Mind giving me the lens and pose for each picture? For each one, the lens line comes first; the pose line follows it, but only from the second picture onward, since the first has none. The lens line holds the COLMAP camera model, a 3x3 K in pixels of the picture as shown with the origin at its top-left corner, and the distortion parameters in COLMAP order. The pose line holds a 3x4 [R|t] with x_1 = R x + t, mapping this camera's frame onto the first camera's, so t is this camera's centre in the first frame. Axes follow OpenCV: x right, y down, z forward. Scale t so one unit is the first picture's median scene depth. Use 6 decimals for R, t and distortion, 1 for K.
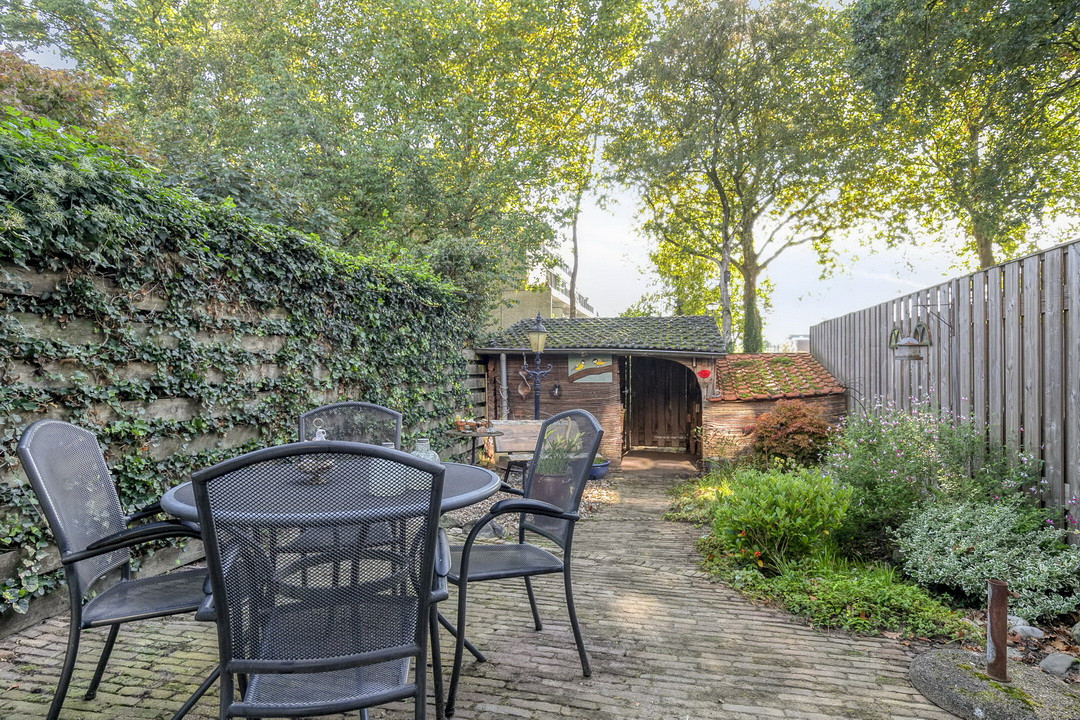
lens RADIAL K [[606.5, 0, 540.0], [0, 606.5, 360.0], [0, 0, 1]] dist [-0.005831, 0.000200]
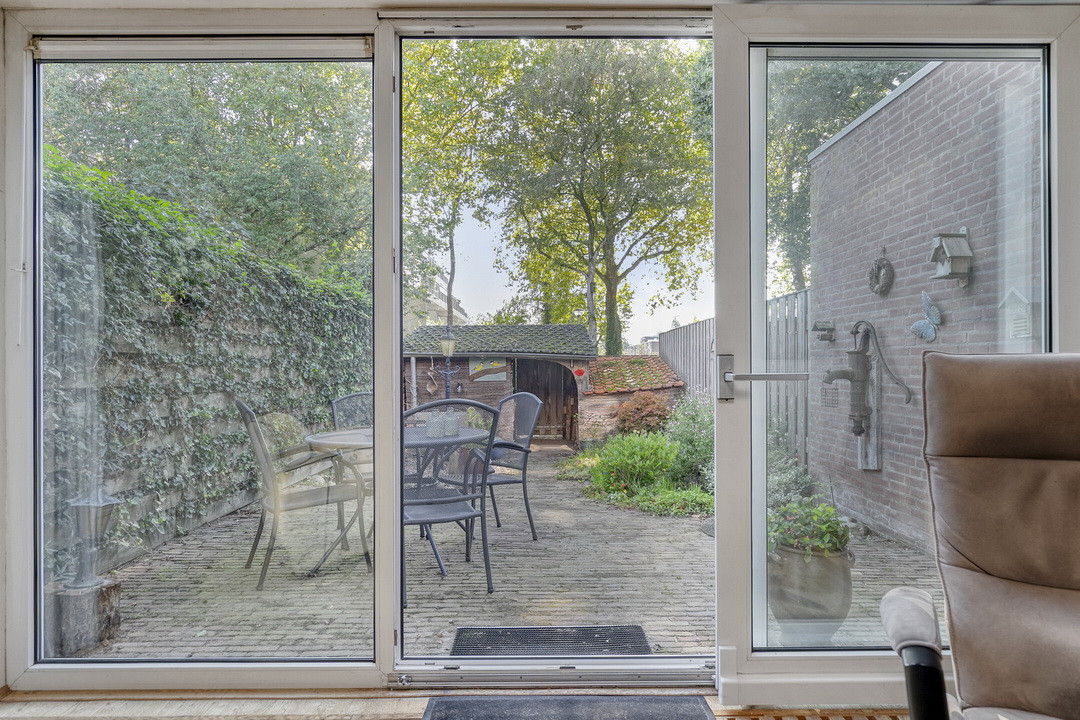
lens RADIAL K [[605.3, 0, 540.0], [0, 605.3, 360.0], [0, 0, 1]] dist [0.001659, 0.000068]
pose [[0.976330, -0.003848, 0.216252, -0.078107], [0.004180, 0.999991, -0.001082, -0.002377], [-0.216246, 0.001961, 0.976337, -0.200005]]
